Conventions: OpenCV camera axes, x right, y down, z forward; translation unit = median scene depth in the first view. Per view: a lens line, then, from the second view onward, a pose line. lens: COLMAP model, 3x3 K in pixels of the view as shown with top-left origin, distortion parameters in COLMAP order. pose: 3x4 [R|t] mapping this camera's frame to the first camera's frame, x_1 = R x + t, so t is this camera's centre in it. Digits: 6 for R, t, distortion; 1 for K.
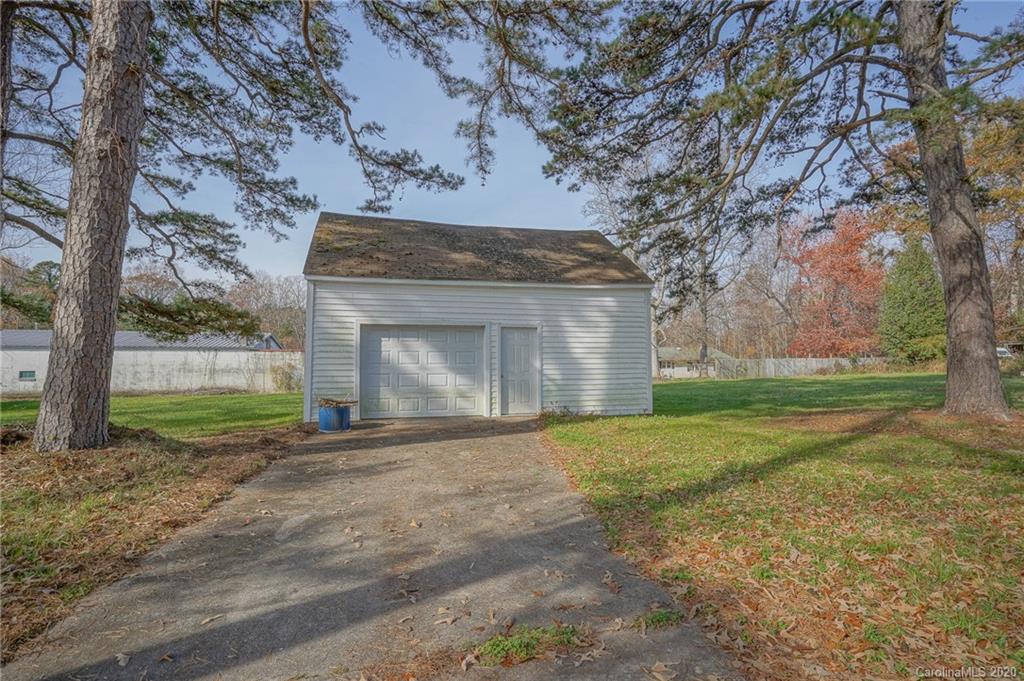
lens RADIAL K [[477.2, 0, 511.4], [0, 477.2, 343.1], [0, 0, 1]] dist [-0.055172, 0.019395]
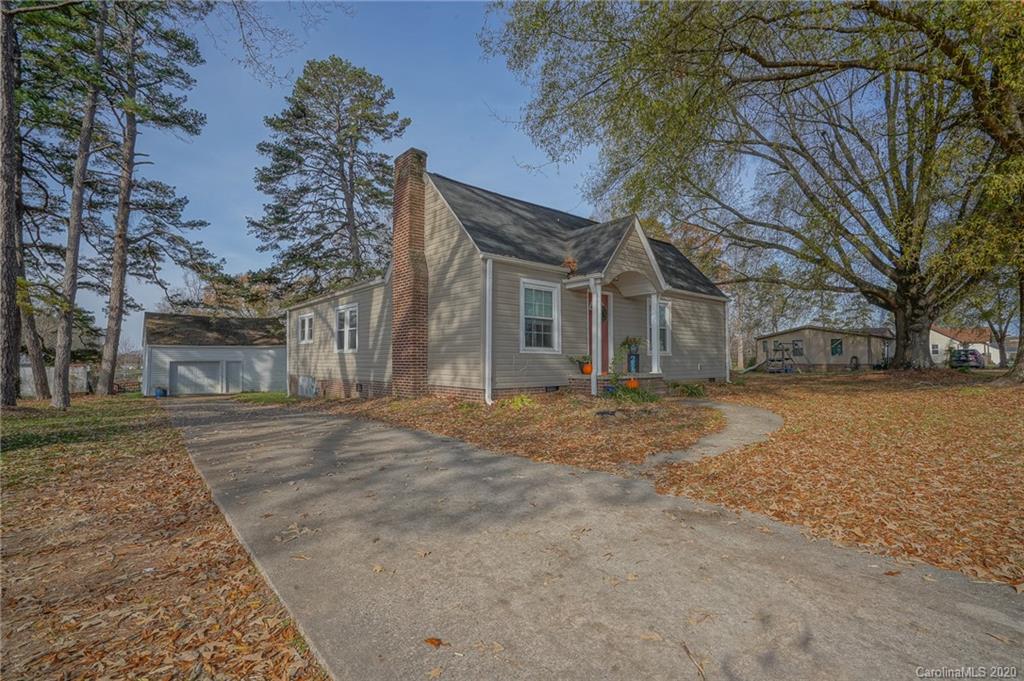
lens RADIAL K [[477.2, 0, 511.9], [0, 477.2, 344.0], [0, 0, 1]] dist [-0.055172, 0.019395]
pose [[0.894337, 0.013389, 0.447194, 0.242208], [-0.007202, 0.999853, -0.015533, -0.107216], [-0.447336, 0.010671, 0.894302, -2.225940]]
